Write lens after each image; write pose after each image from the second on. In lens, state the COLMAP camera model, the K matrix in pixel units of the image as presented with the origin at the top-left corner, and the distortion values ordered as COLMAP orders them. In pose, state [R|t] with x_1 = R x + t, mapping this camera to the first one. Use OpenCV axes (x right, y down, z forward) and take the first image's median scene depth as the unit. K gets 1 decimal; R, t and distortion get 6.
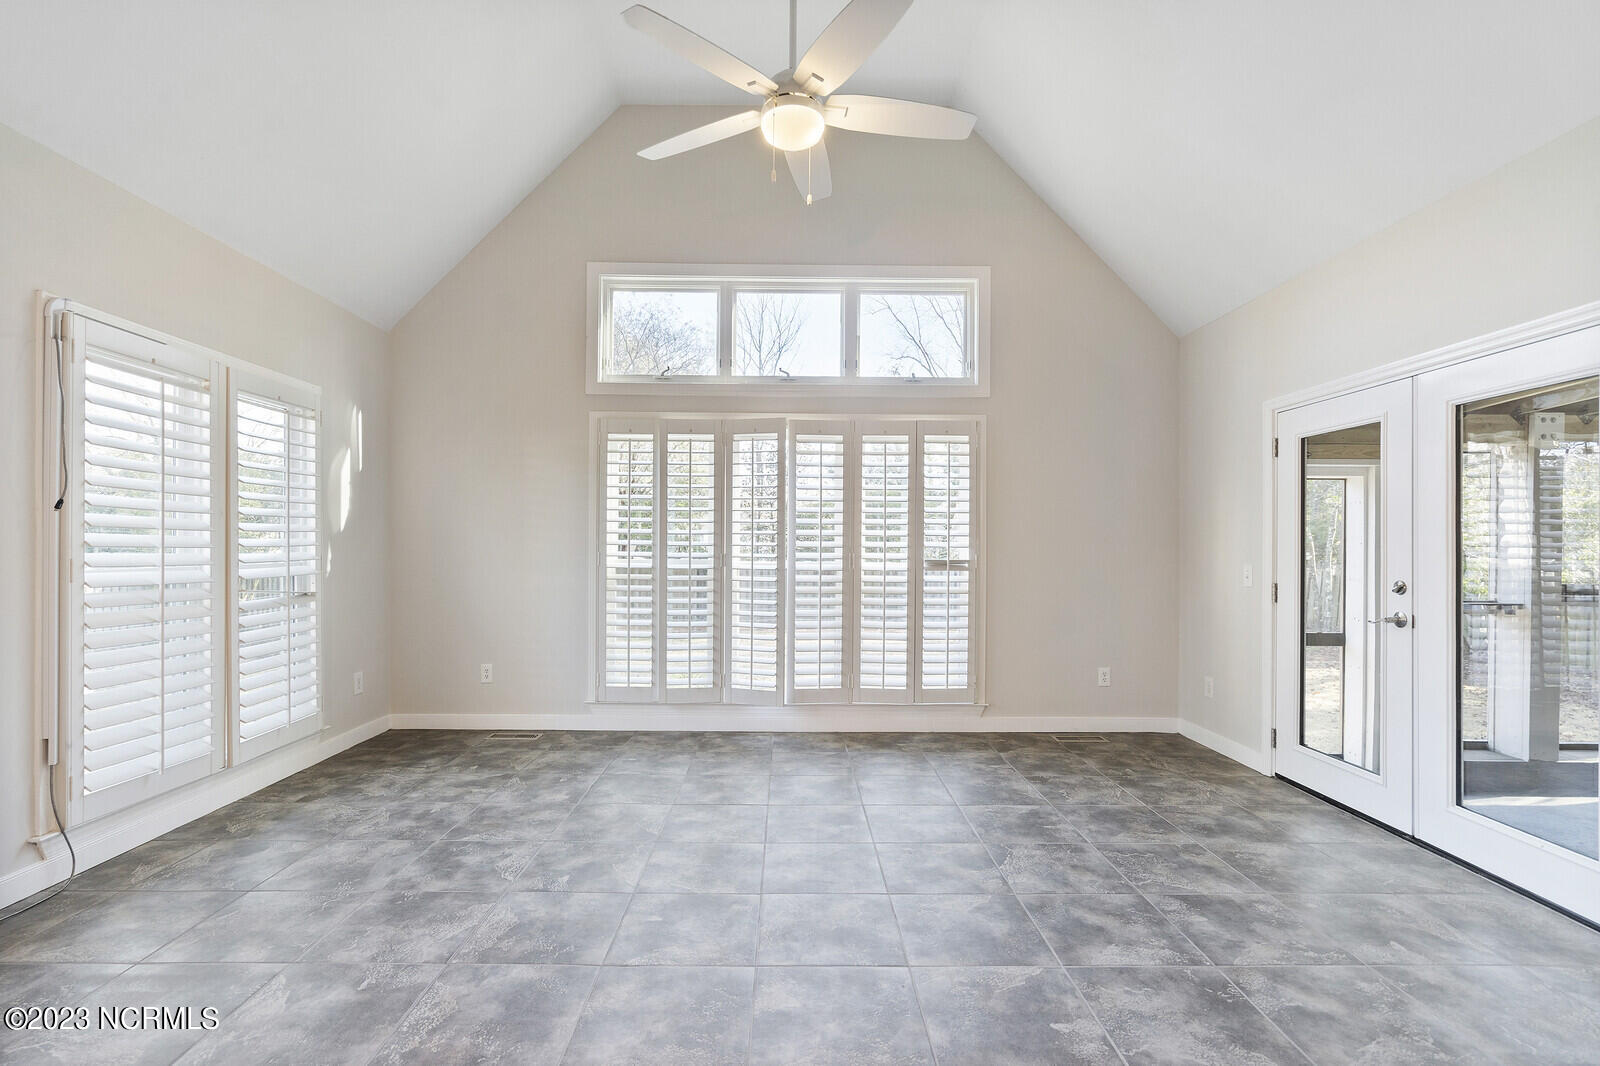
lens RADIAL K [[747.5, 0, 802.7], [0, 747.5, 548.4], [0, 0, 1]] dist [-0.000371, 0.000161]
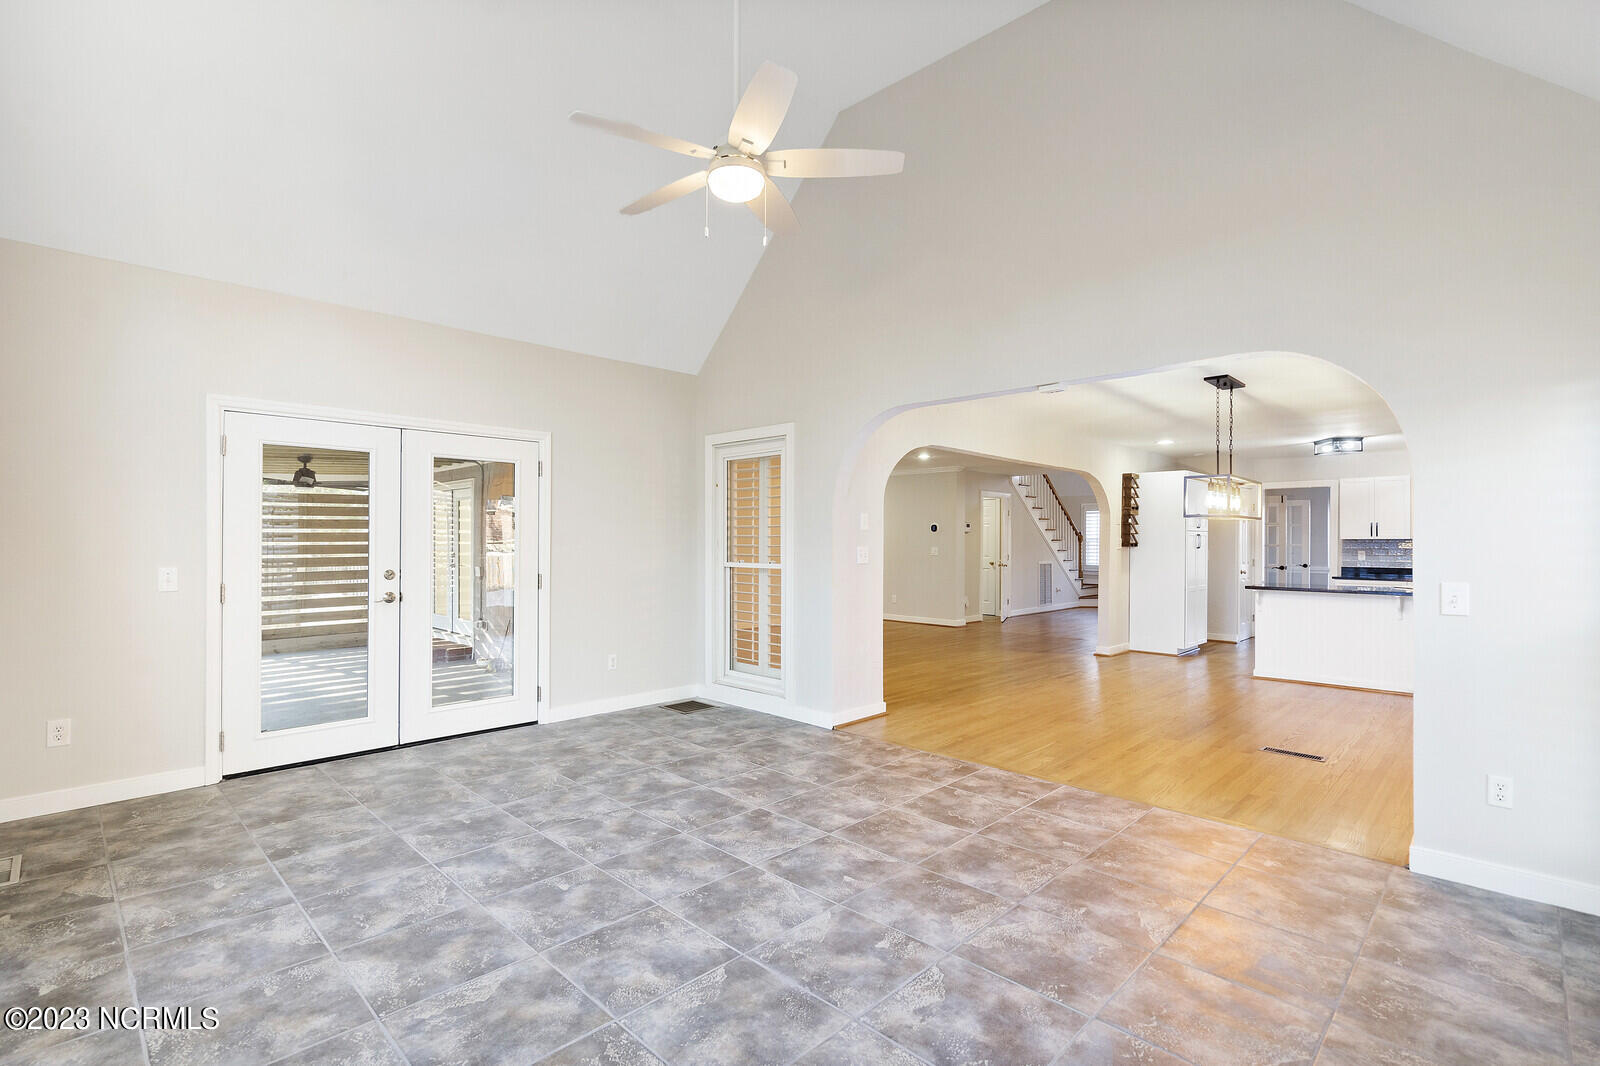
lens RADIAL K [[747.5, 0, 786.9], [0, 747.5, 533.0], [0, 0, 1]] dist [-0.000371, 0.000161]
pose [[-0.695078, -0.000033, 0.718934, -0.884858], [-0.005130, 0.999975, -0.004914, -0.027773], [-0.718916, -0.007103, -0.695061, 1.726762]]
